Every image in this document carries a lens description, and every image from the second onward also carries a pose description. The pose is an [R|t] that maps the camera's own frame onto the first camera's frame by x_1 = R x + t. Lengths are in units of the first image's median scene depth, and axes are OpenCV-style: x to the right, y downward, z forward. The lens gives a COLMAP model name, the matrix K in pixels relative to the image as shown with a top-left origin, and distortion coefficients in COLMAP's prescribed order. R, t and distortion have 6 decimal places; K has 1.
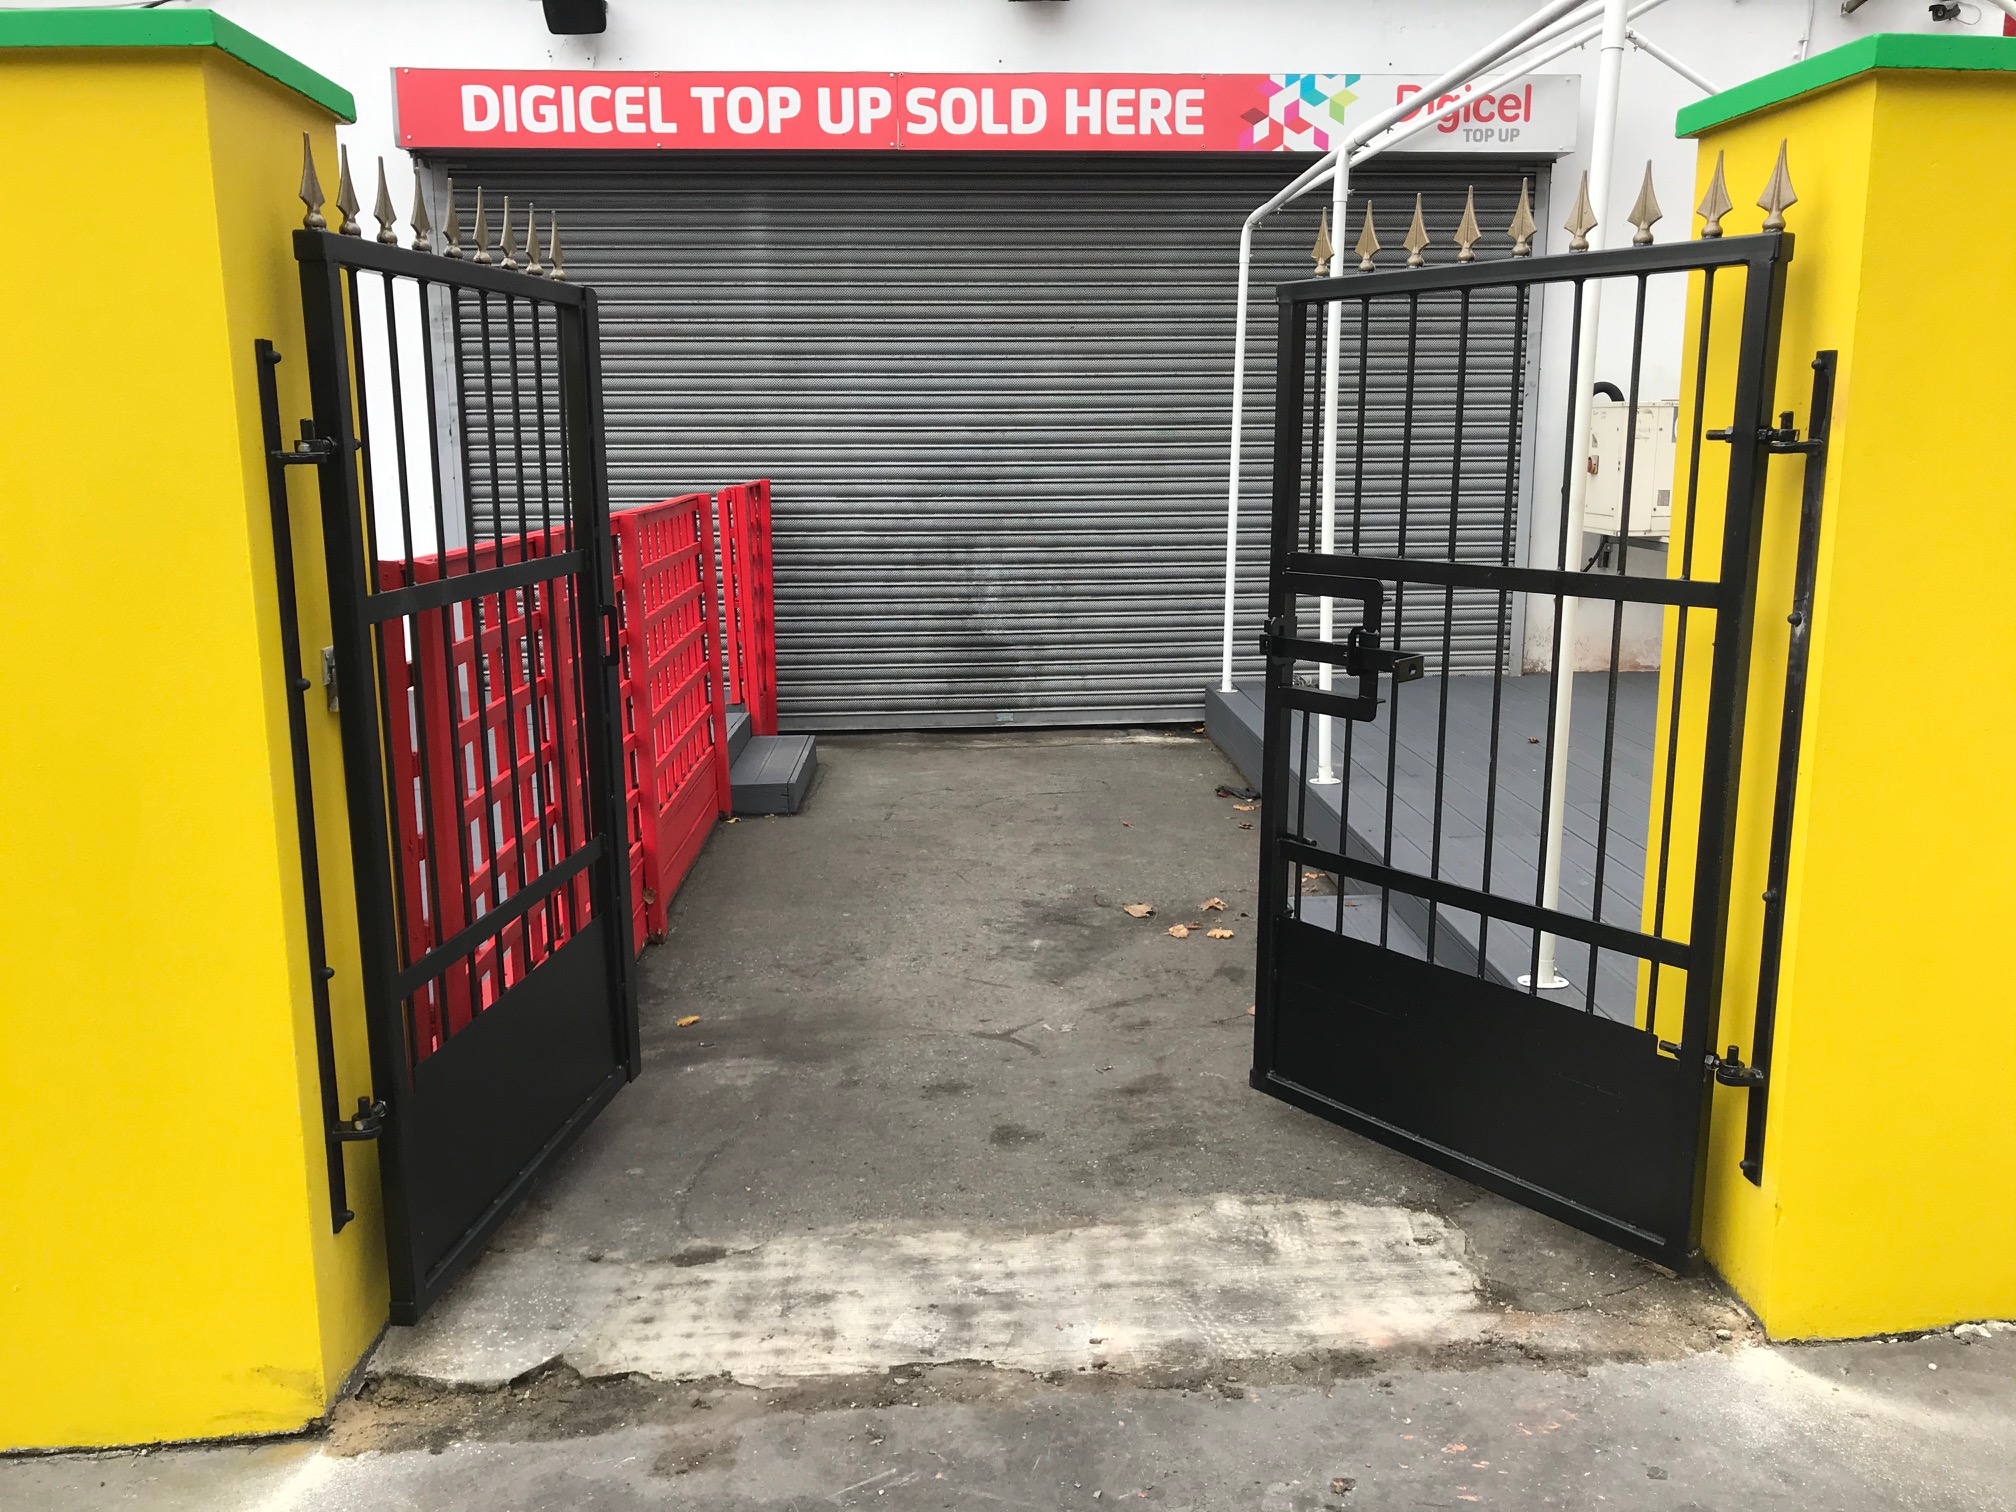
lens RADIAL K [[1527.0, 0, 1008.0], [0, 1527.0, 756.0], [0, 0, 1]] dist [-0.039697, 0.069401]
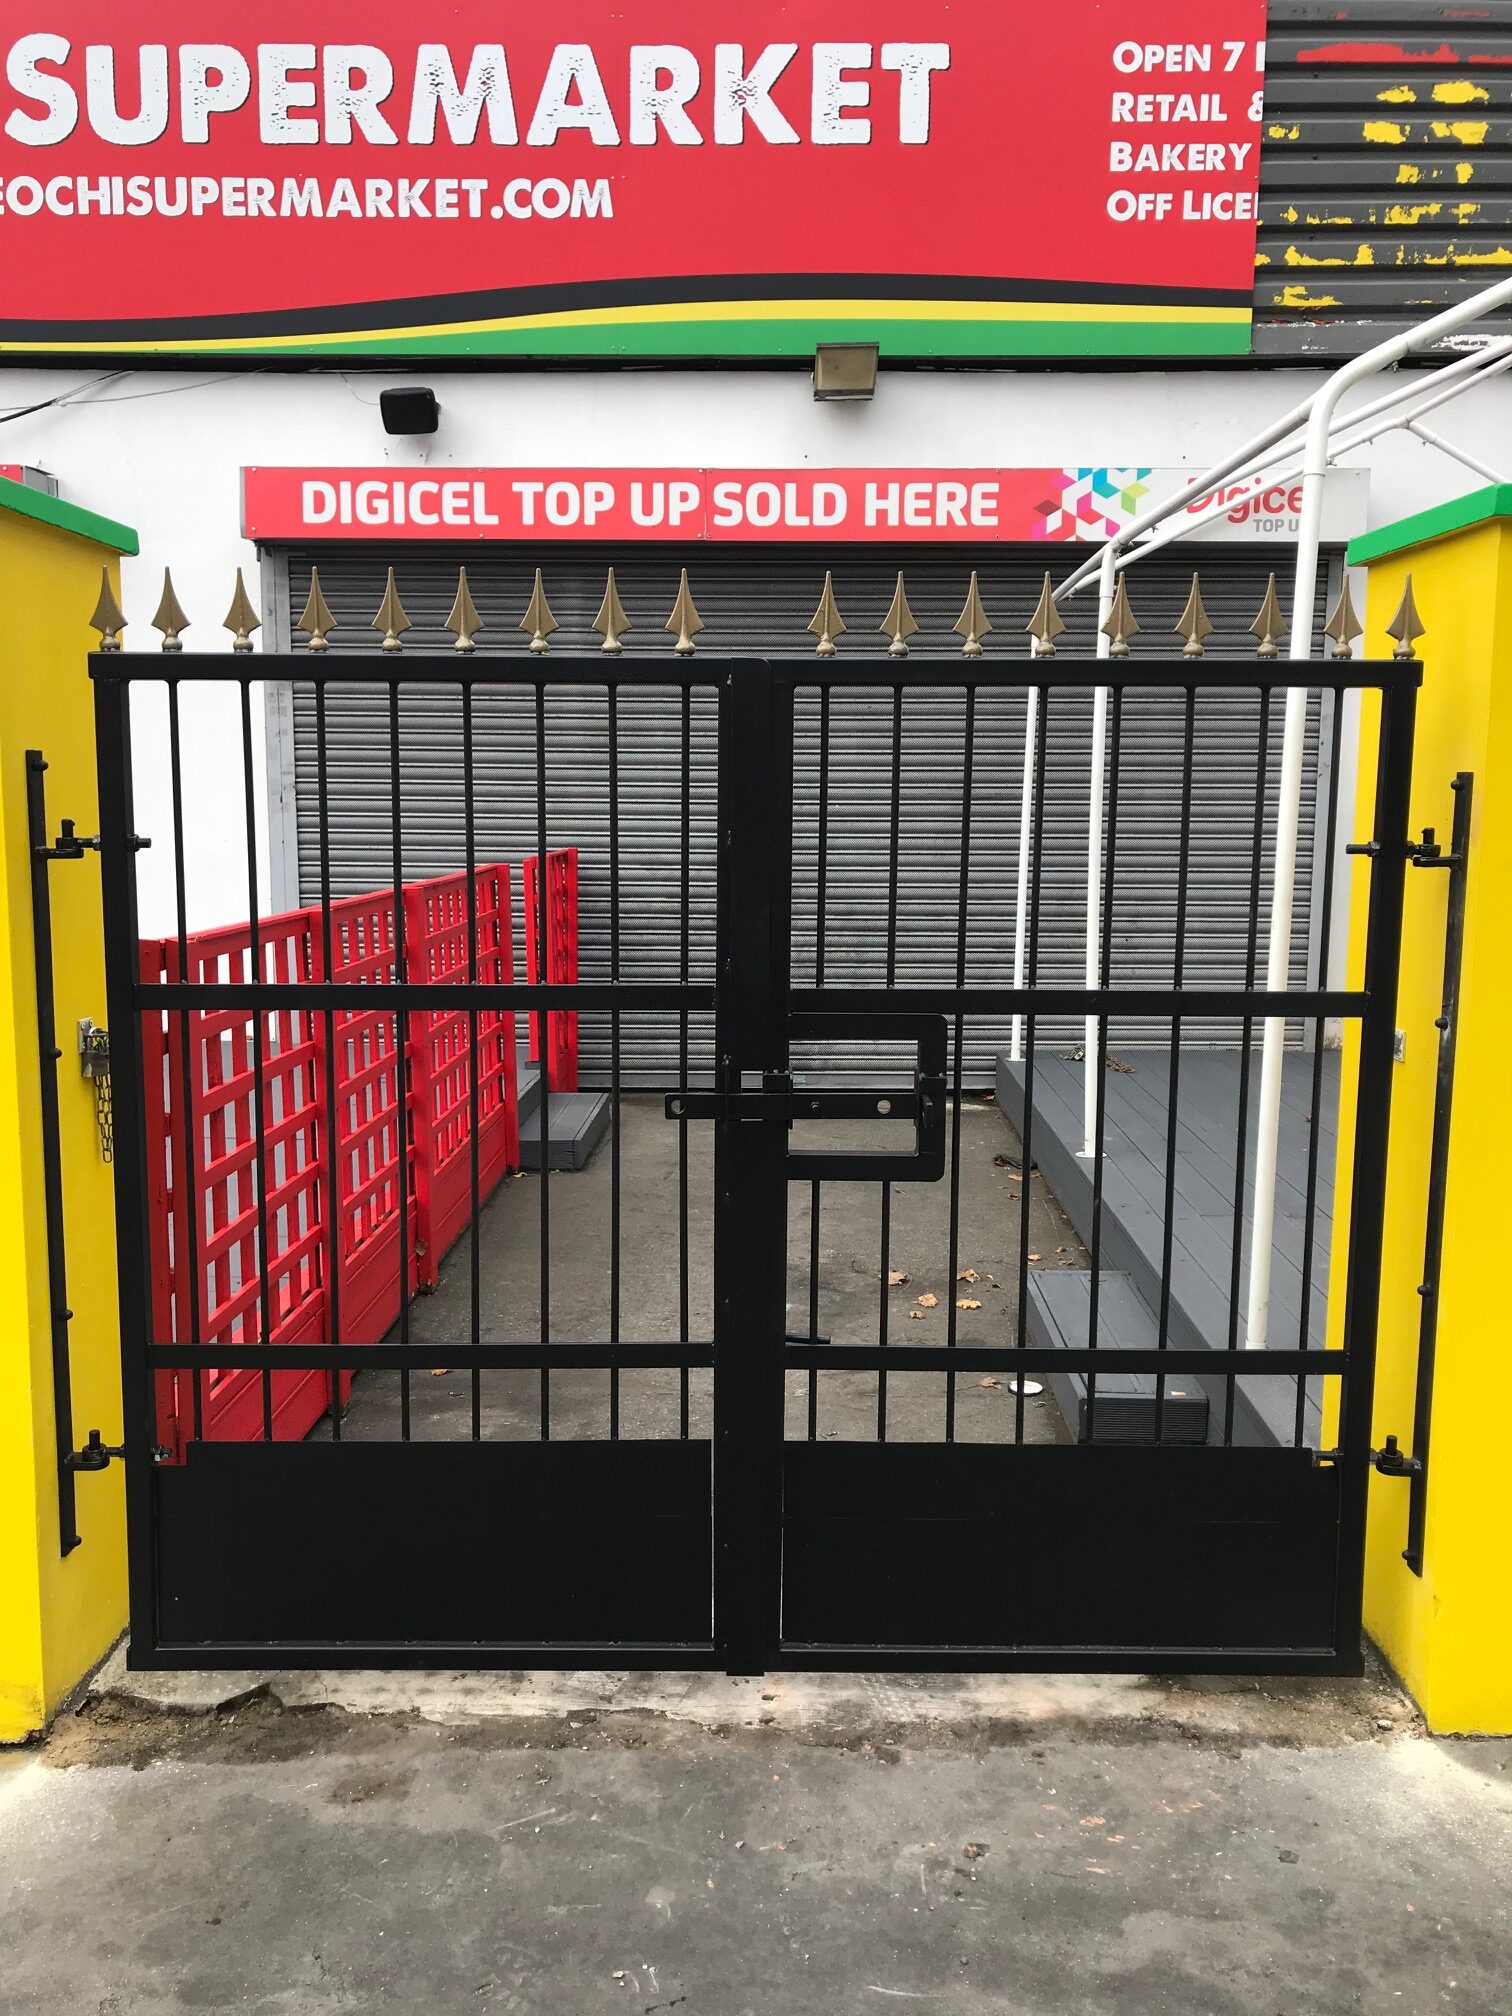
lens RADIAL K [[1524.4, 0, 756.0], [0, 1524.4, 1008.0], [0, 0, 1]] dist [0.000618, 0.004684]
pose [[0.997202, 0.022153, -0.071394, 0.116490], [-0.026768, 0.997569, -0.064347, -0.019634], [0.069795, 0.066078, 0.995370, -0.075218]]
